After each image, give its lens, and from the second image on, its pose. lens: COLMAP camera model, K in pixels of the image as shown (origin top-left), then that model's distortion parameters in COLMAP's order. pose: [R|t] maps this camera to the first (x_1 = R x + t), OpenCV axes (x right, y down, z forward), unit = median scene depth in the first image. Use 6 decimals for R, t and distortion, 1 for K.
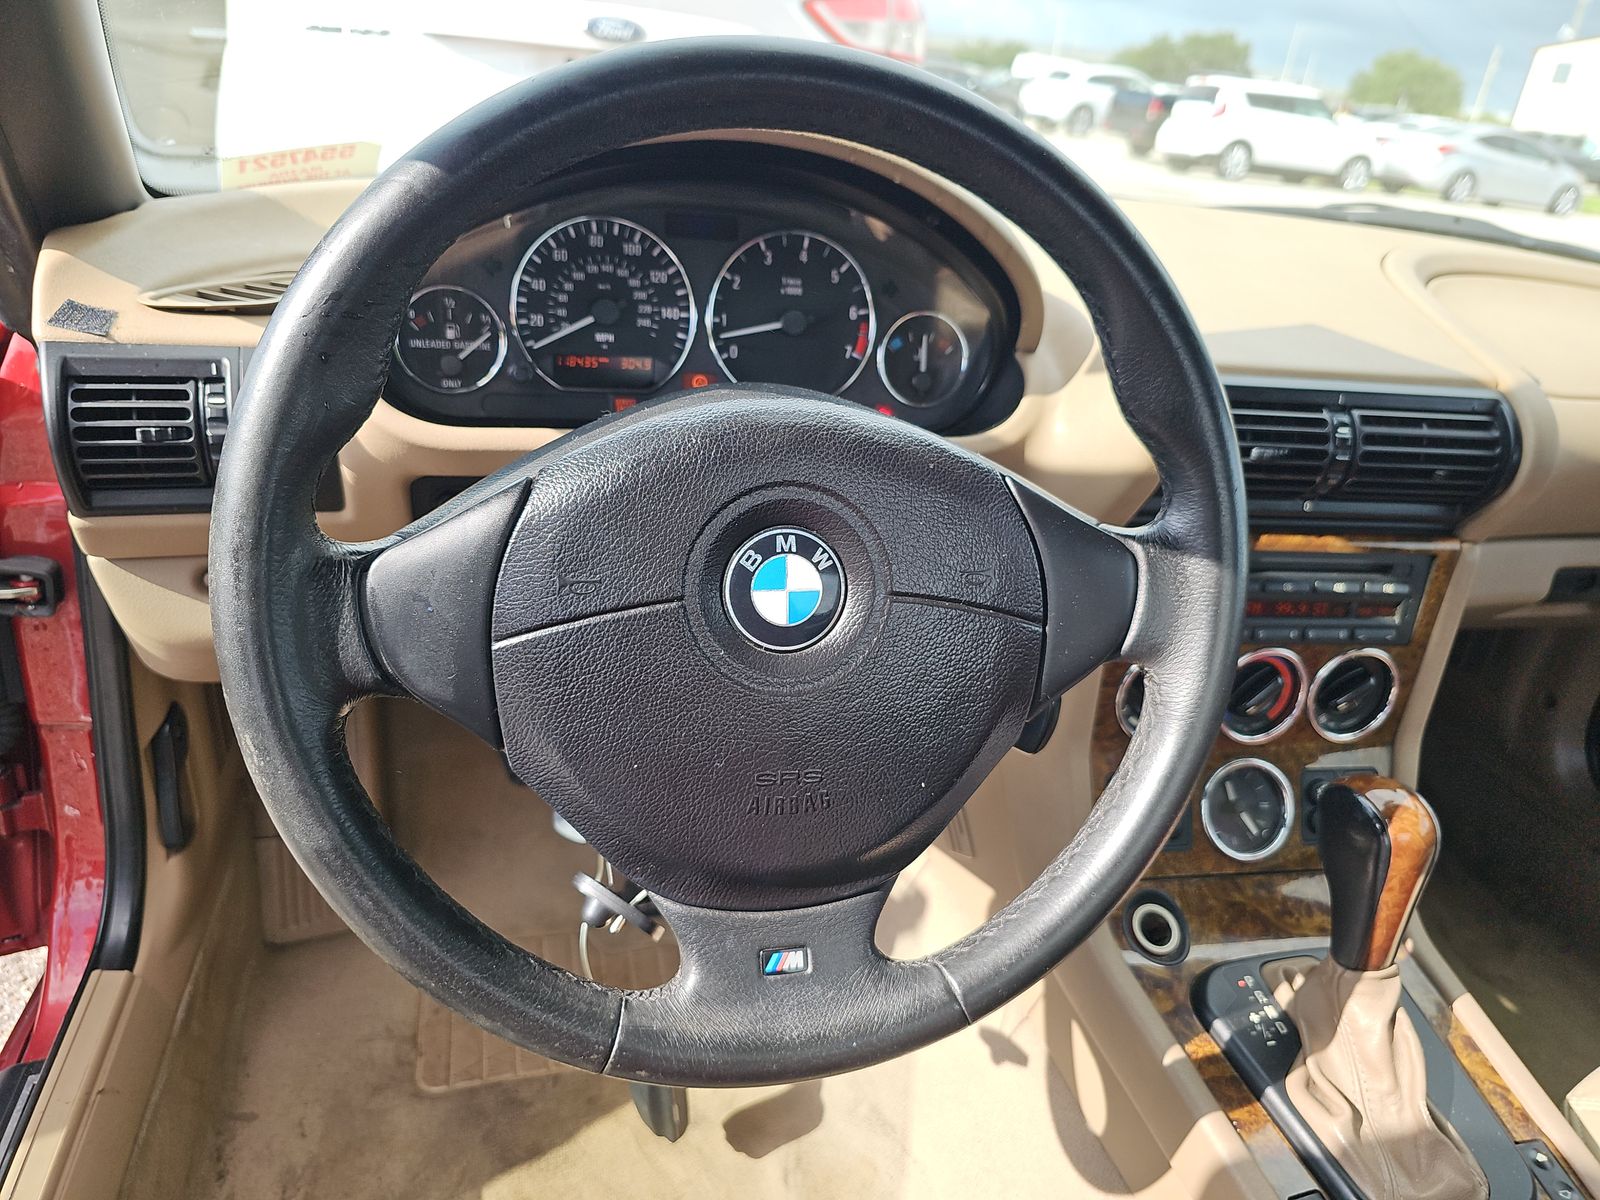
lens RADIAL K [[1025.8, 0, 824.8], [0, 1025.8, 645.2], [0, 0, 1]] dist [0.022187, -0.025165]
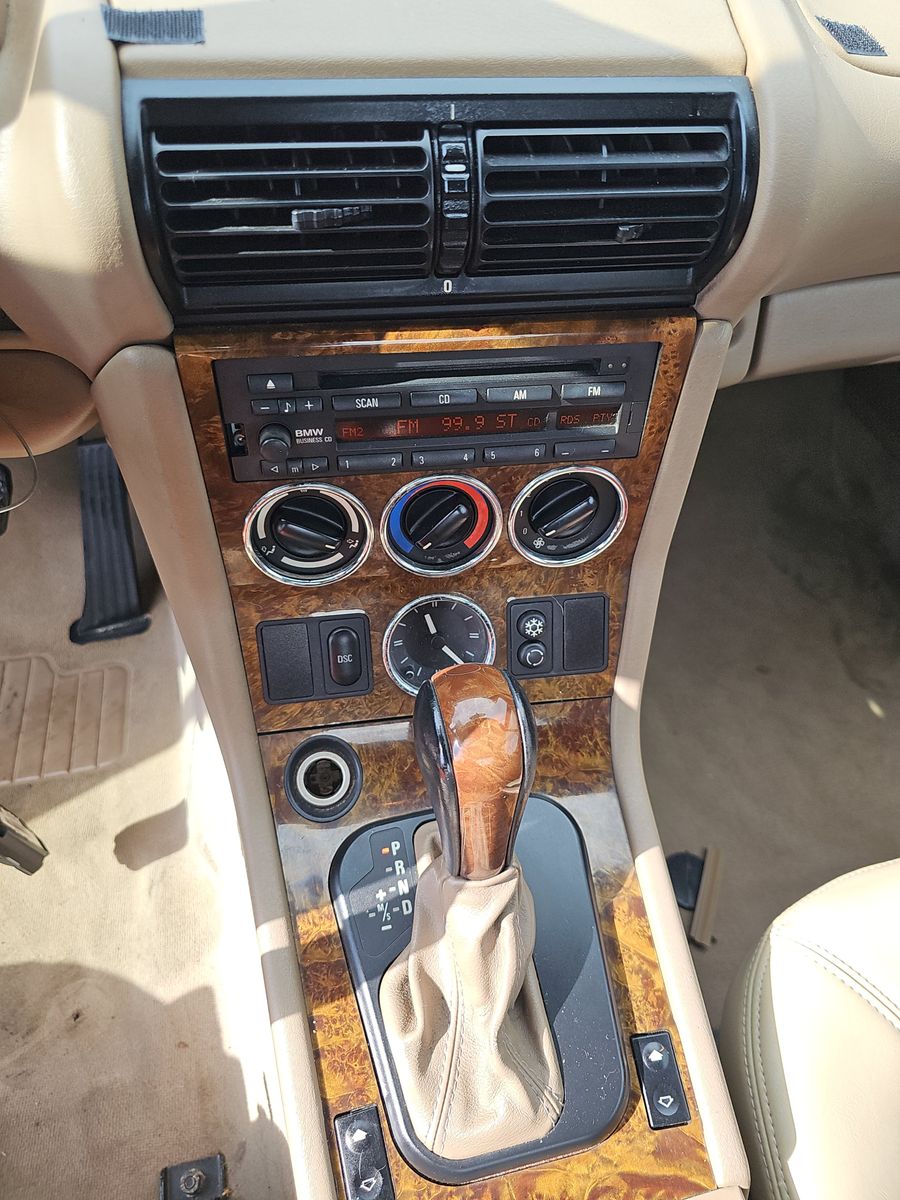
lens RADIAL K [[769.3, 0, 450.0], [0, 769.3, 600.0], [0, 0, 1]] dist [0.022187, -0.025165]
pose [[0.996952, -0.006124, -0.077776, 0.491316], [0.032879, 0.937041, 0.347668, -0.113105], [0.070750, -0.349165, 0.934386, 0.417104]]
